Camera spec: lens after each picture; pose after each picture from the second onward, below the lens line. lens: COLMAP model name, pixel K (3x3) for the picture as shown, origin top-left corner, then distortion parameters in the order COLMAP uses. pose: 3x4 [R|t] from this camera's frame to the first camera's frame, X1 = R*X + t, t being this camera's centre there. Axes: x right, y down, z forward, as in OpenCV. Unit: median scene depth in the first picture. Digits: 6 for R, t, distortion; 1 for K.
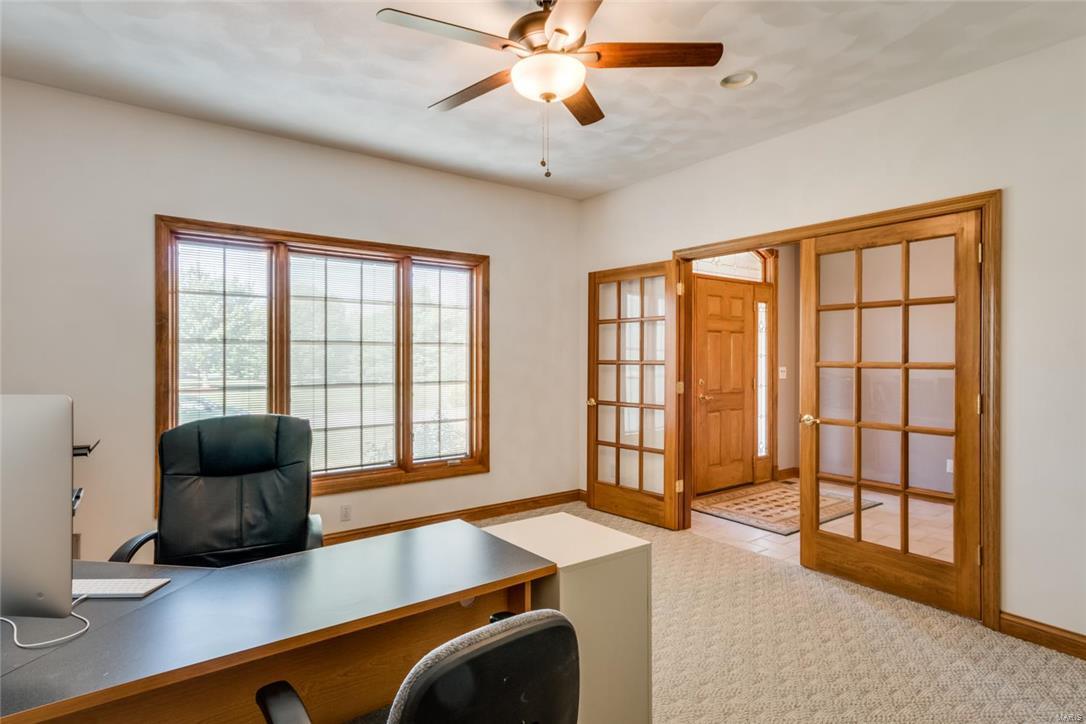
lens RADIAL K [[554.5, 0, 543.0], [0, 554.5, 362.0], [0, 0, 1]] dist [0.000043, 0.000069]
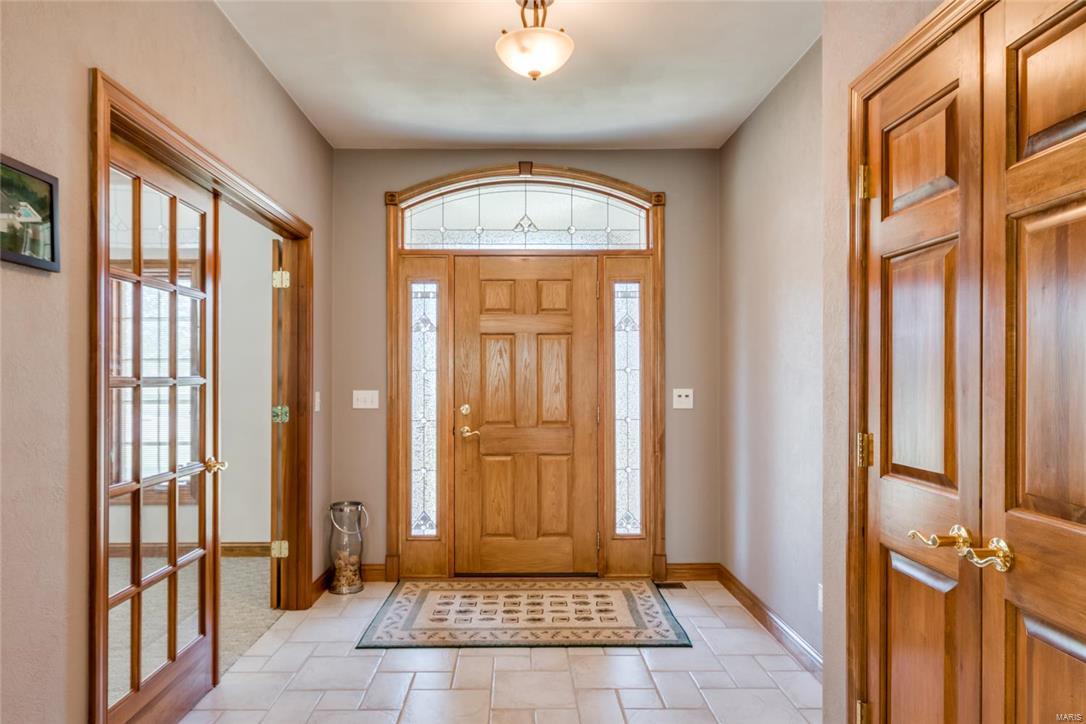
lens RADIAL K [[670.1, 0, 536.9], [0, 670.1, 378.9], [0, 0, 1]] dist [-0.000779, 0.000179]
pose [[0.810774, -0.000691, -0.585359, 0.769150], [0.000730, 1.000000, -0.000170, -0.001598], [0.585359, -0.000290, 0.810774, 0.350781]]
